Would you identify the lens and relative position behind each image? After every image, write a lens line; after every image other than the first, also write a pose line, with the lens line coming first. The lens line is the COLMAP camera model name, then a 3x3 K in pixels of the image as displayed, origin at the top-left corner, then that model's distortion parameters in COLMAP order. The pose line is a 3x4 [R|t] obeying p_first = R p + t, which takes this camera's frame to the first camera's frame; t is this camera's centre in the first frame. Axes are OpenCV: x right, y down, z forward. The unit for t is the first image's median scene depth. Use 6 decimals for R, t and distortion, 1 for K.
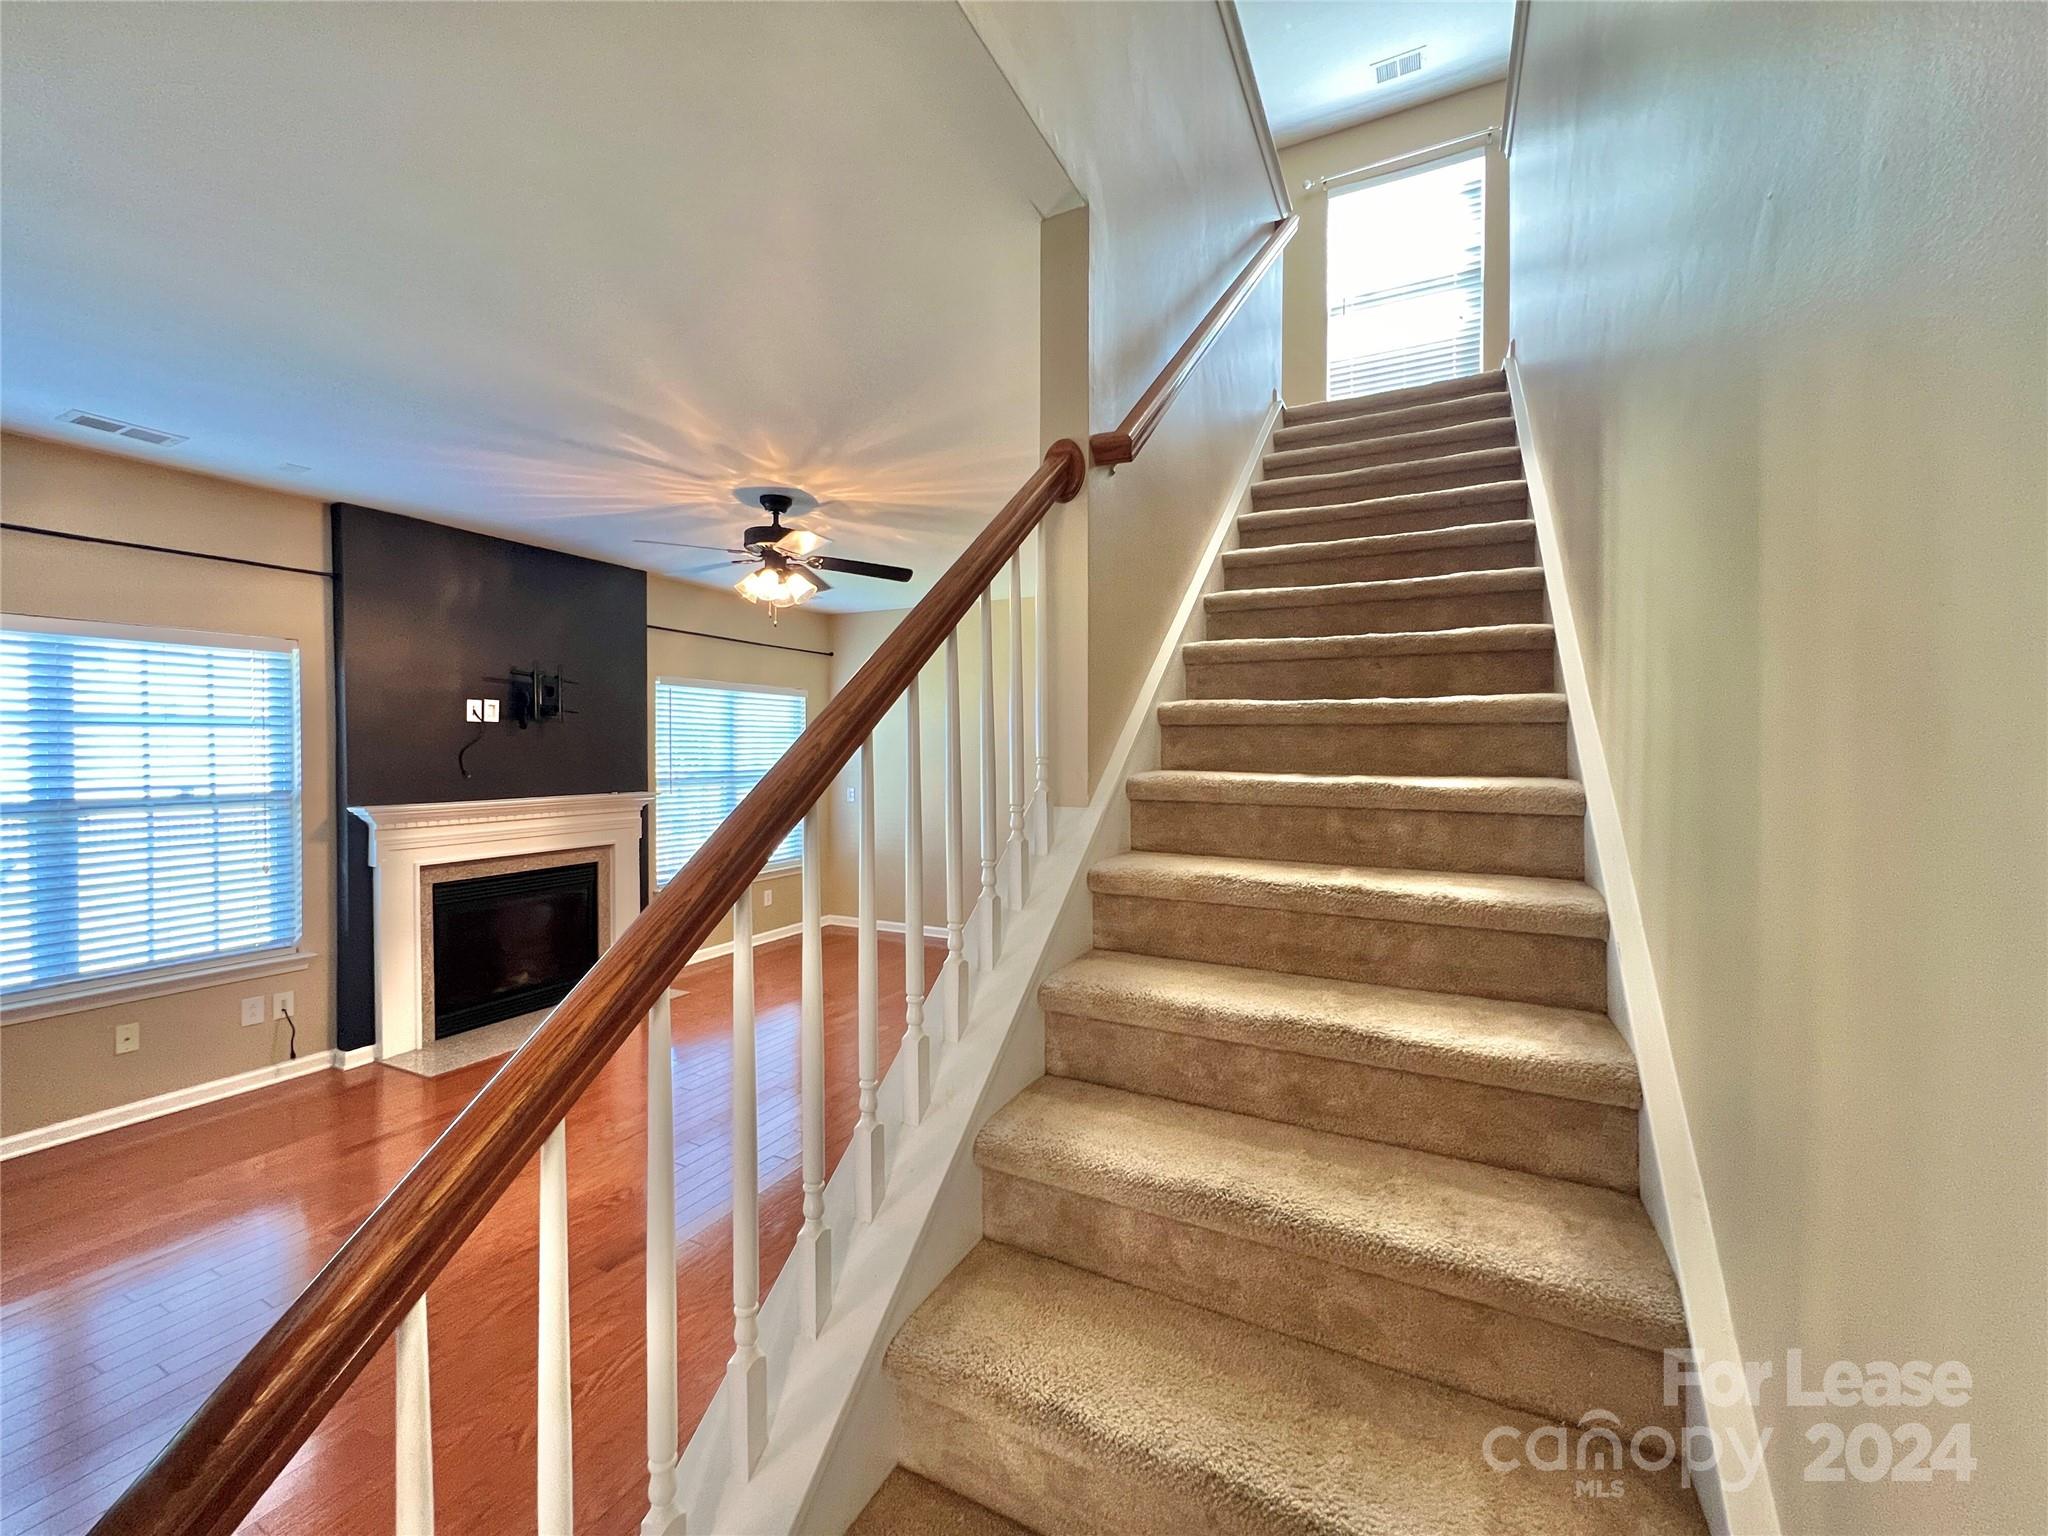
lens RADIAL K [[822.2, 0, 1021.6], [0, 822.2, 759.5], [0, 0, 1]] dist [0.000107, 0.000474]
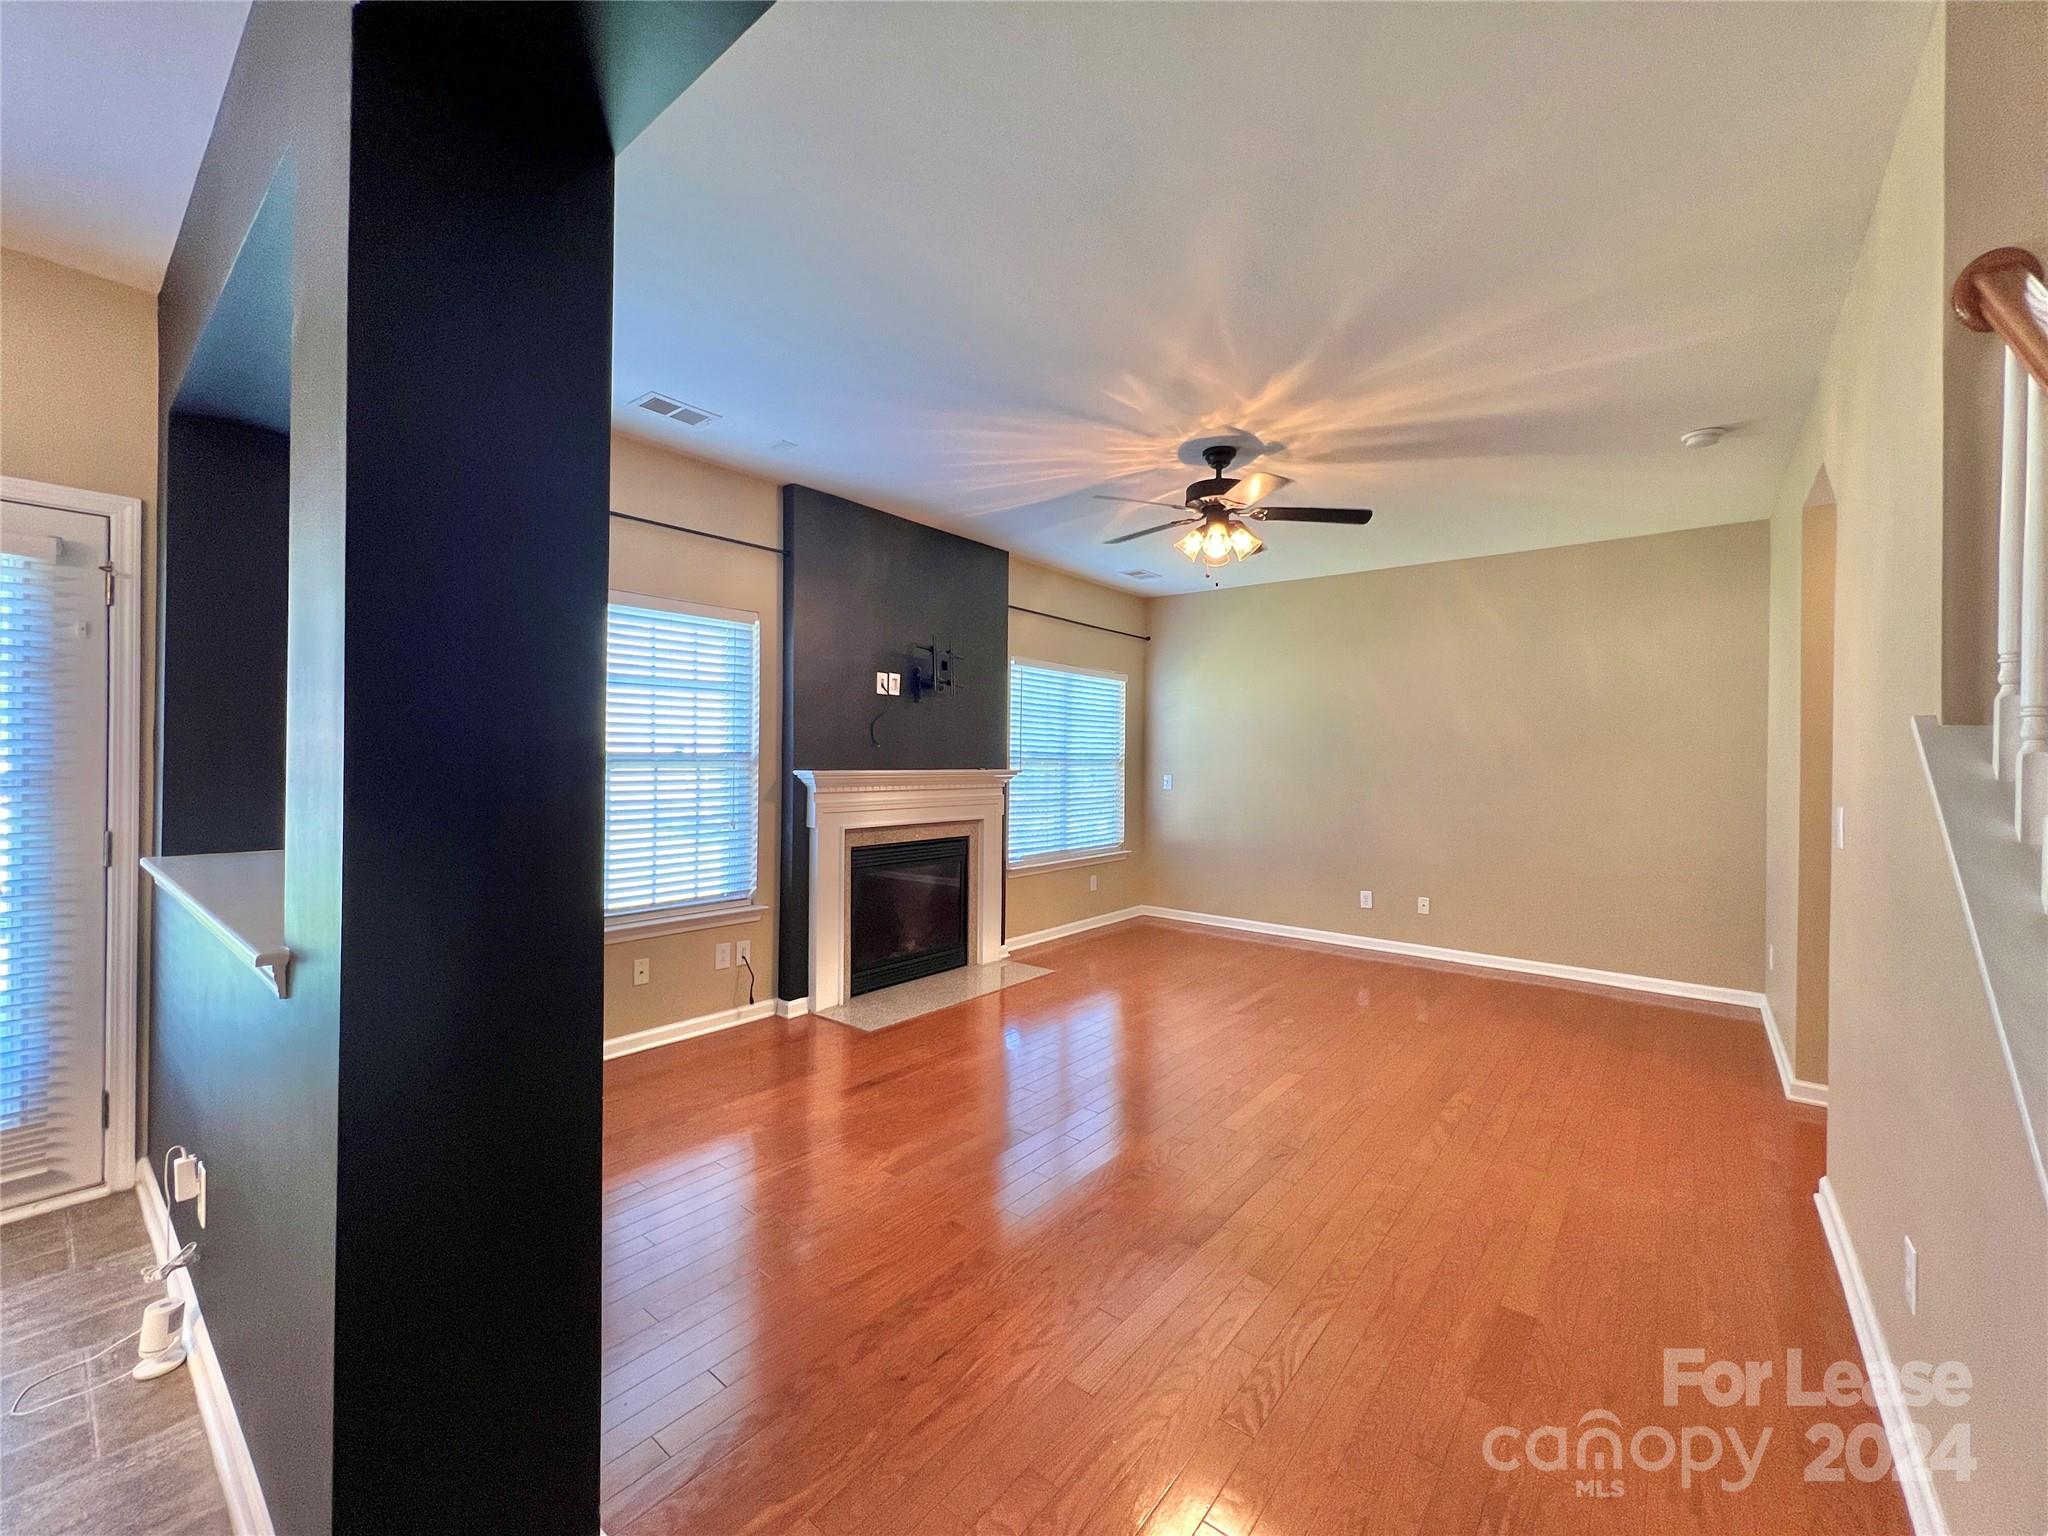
lens RADIAL K [[822.2, 0, 1021.6], [0, 822.2, 759.5], [0, 0, 1]] dist [0.000107, 0.000474]
pose [[0.977393, 0.012400, -0.211067, -0.306822], [-0.014922, 0.999835, -0.010362, 0.050690], [0.210904, 0.013277, 0.977417, 0.026207]]
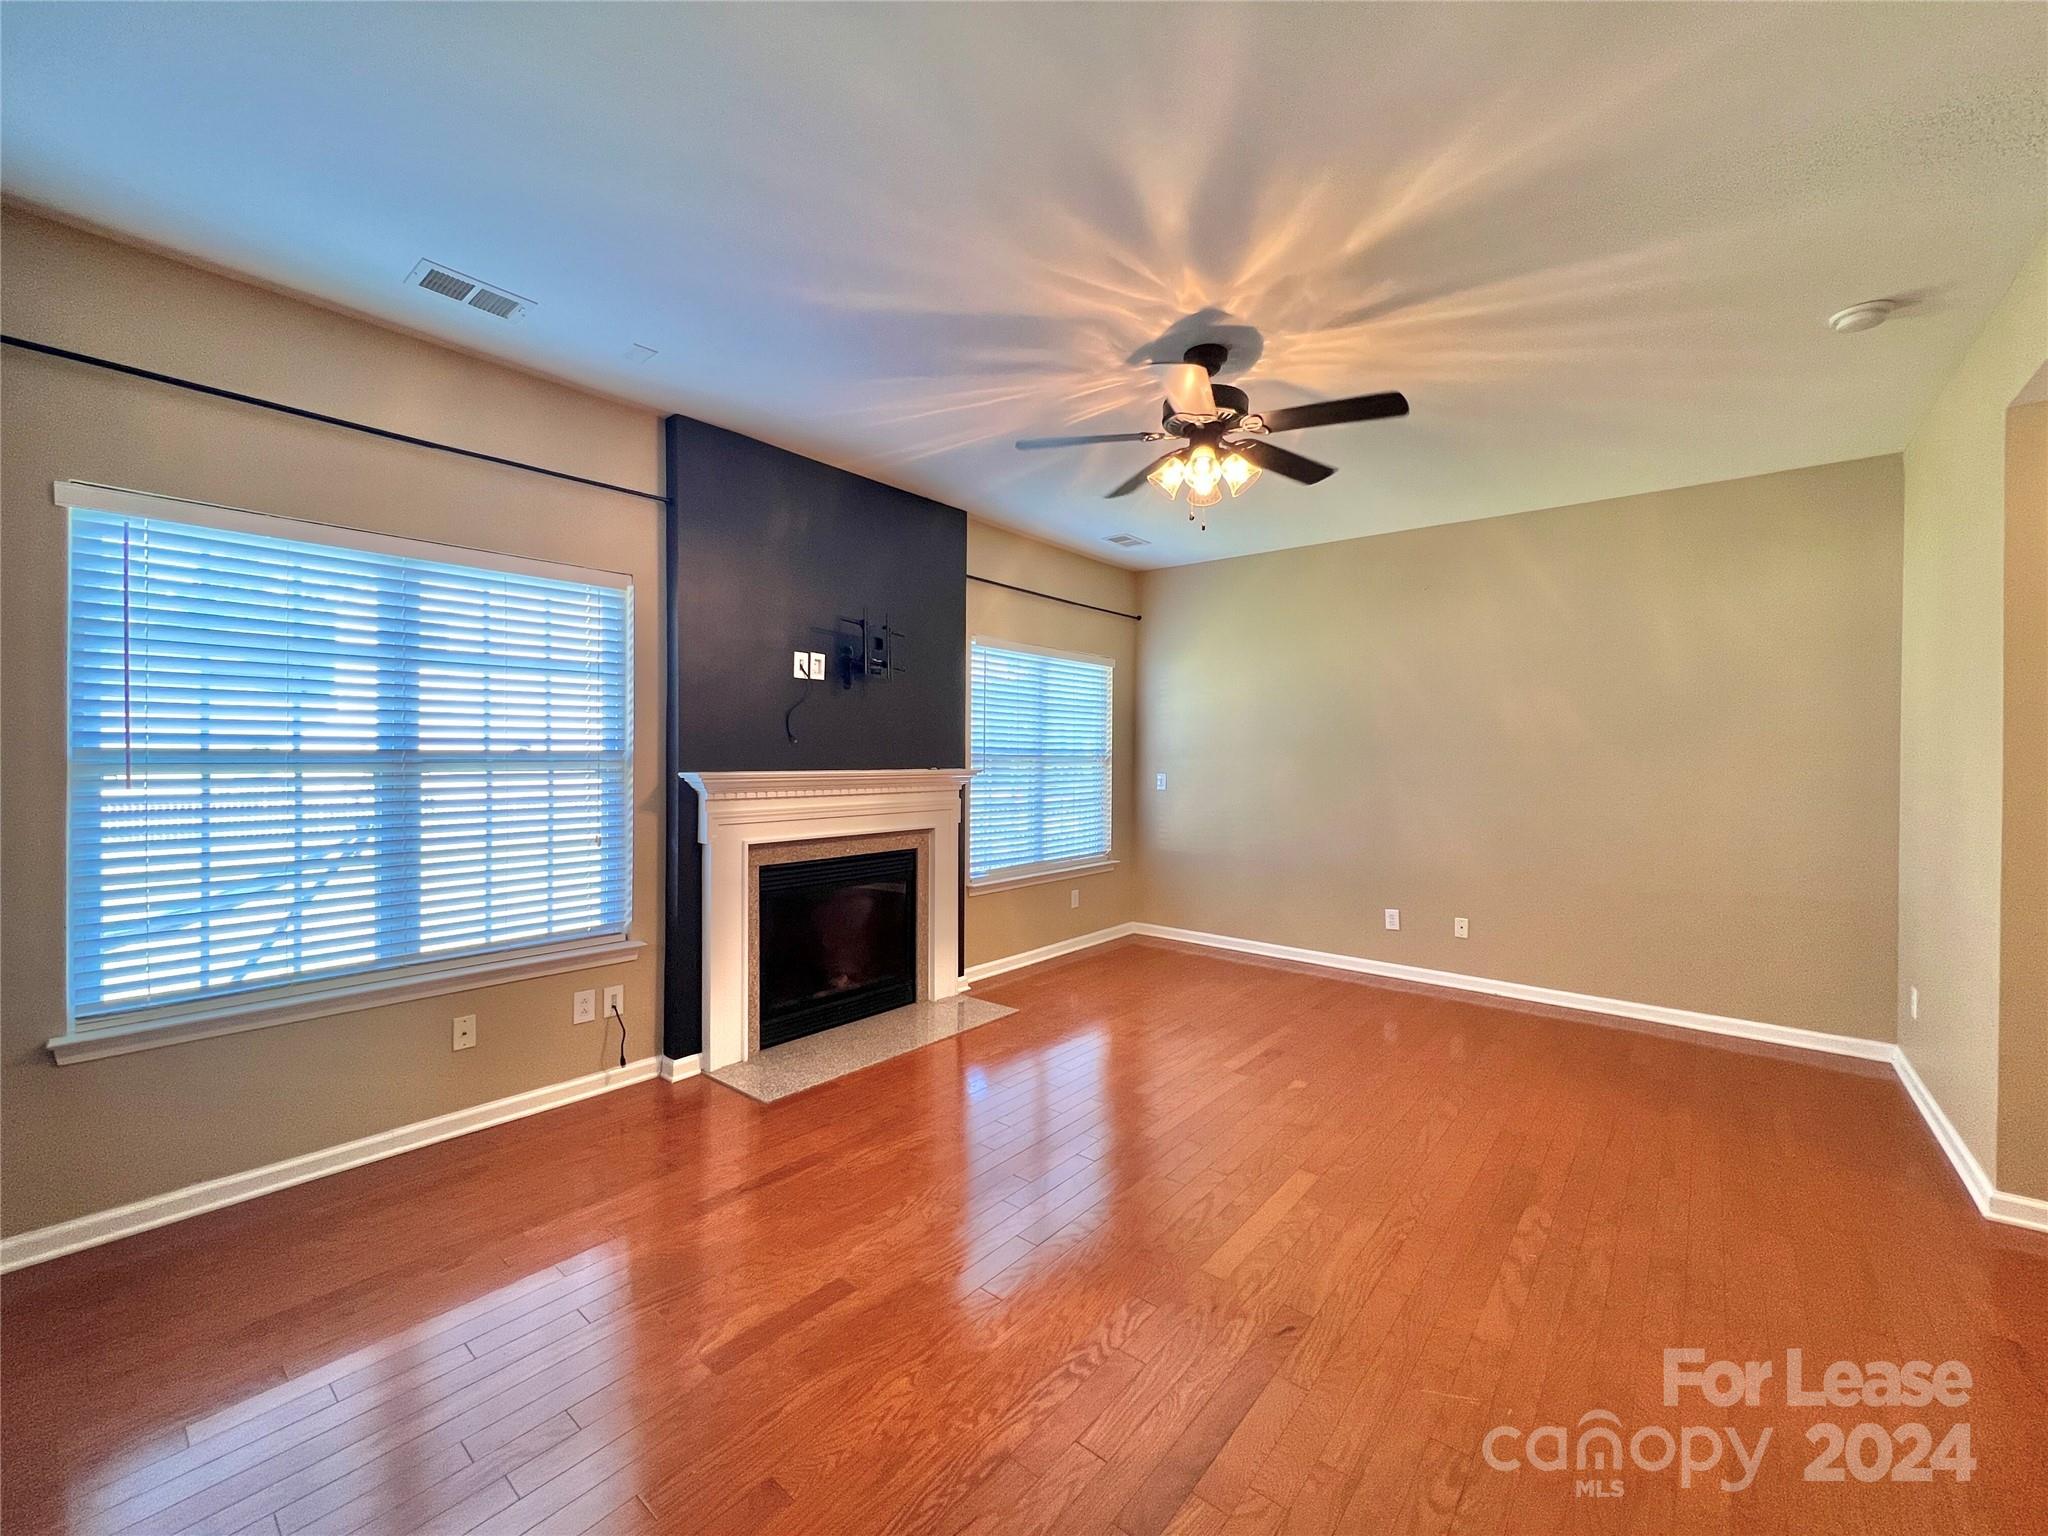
lens RADIAL K [[822.2, 0, 1021.6], [0, 822.2, 759.5], [0, 0, 1]] dist [0.000107, 0.000474]
pose [[0.974253, 0.008595, -0.225295, -0.281314], [-0.010128, 0.999933, -0.005651, 0.046062], [0.225232, 0.007788, 0.974274, 0.250089]]
